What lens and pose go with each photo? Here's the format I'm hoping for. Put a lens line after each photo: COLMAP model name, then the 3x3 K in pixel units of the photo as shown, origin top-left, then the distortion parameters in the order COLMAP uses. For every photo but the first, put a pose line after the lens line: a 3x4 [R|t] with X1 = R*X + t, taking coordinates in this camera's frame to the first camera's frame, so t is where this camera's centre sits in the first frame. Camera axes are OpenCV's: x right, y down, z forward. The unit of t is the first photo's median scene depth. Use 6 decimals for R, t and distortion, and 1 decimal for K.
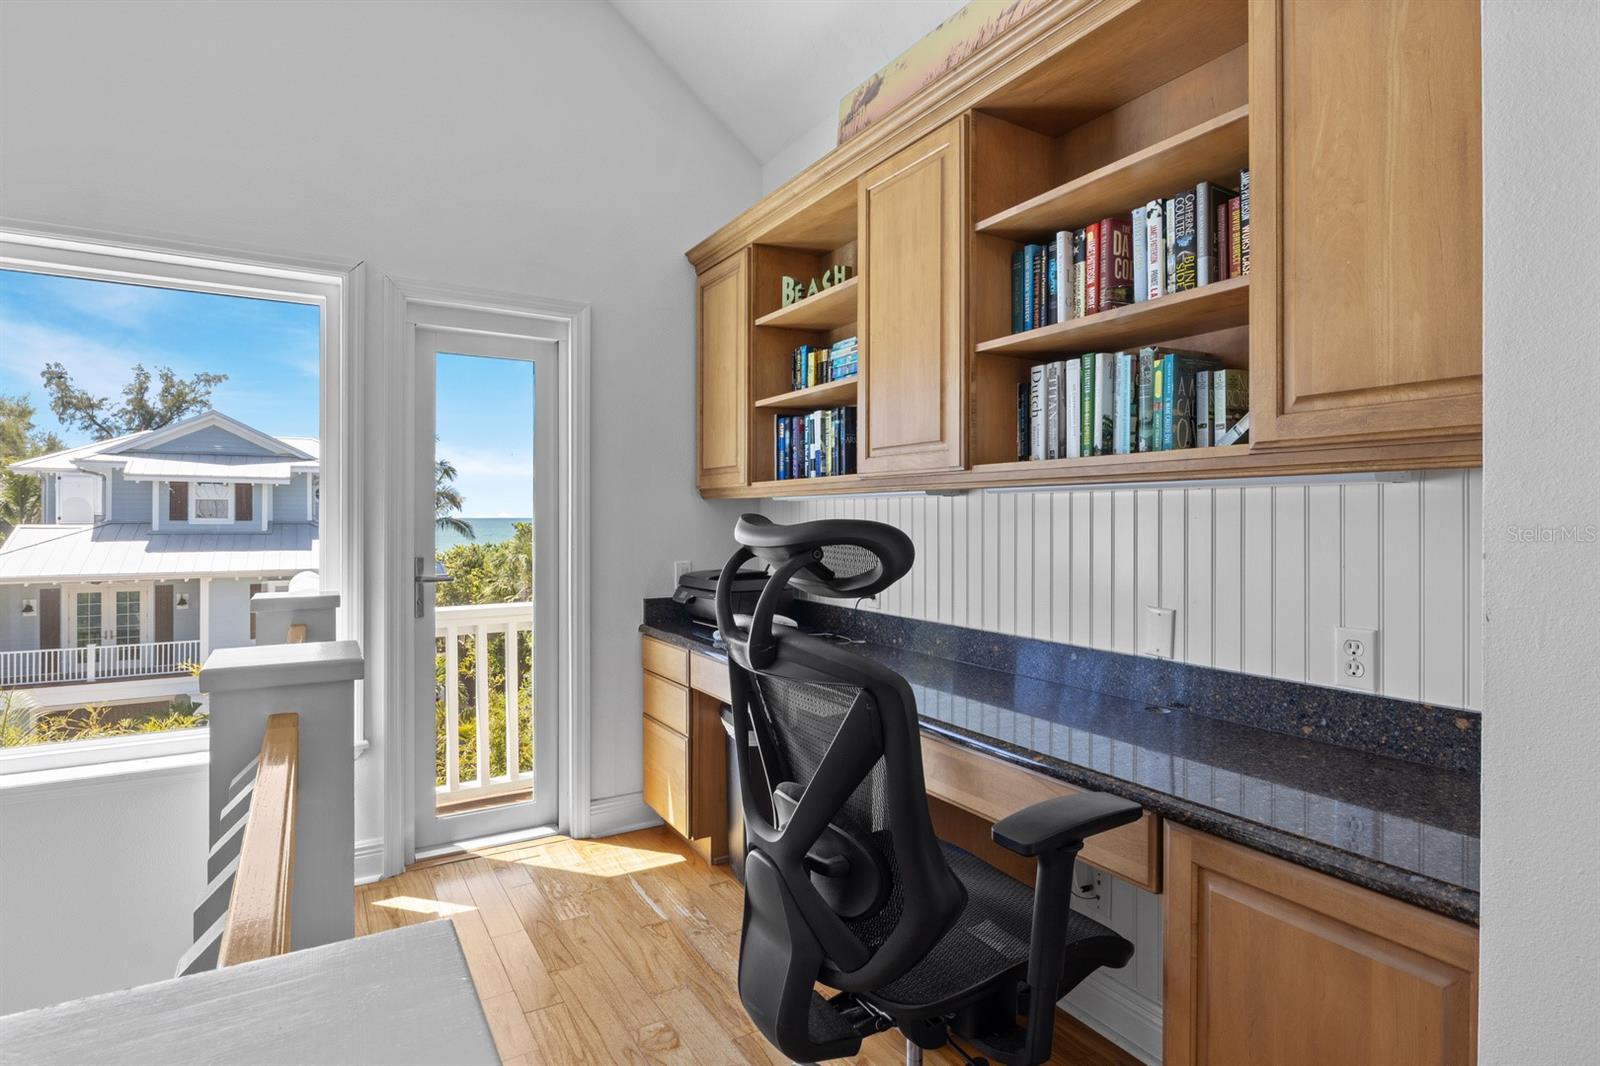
lens RADIAL K [[808.4, 0, 799.8], [0, 808.4, 528.8], [0, 0, 1]] dist [-0.012690, -0.002387]
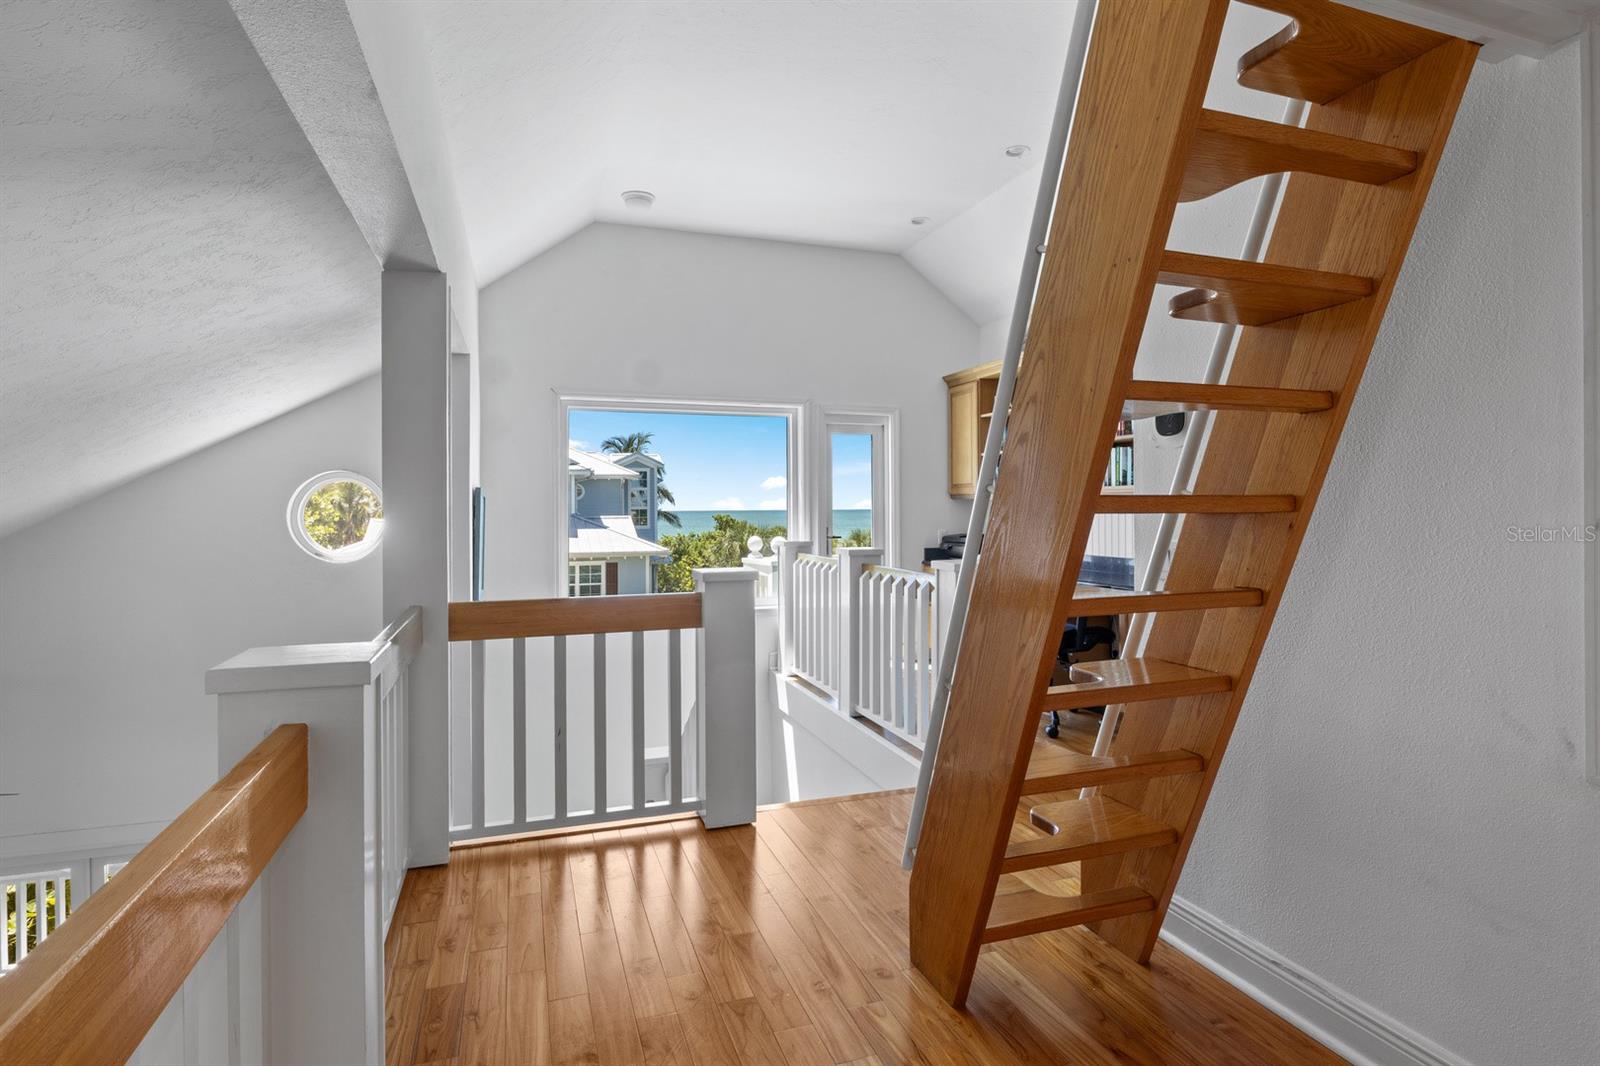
lens RADIAL K [[808.4, 0, 799.4], [0, 808.4, 523.9], [0, 0, 1]] dist [-0.012690, -0.002387]
pose [[0.976883, -0.005537, -0.213702, -0.062367], [0.006795, 0.999964, 0.005150, 0.011925], [0.213666, -0.006483, 0.976885, -1.066760]]
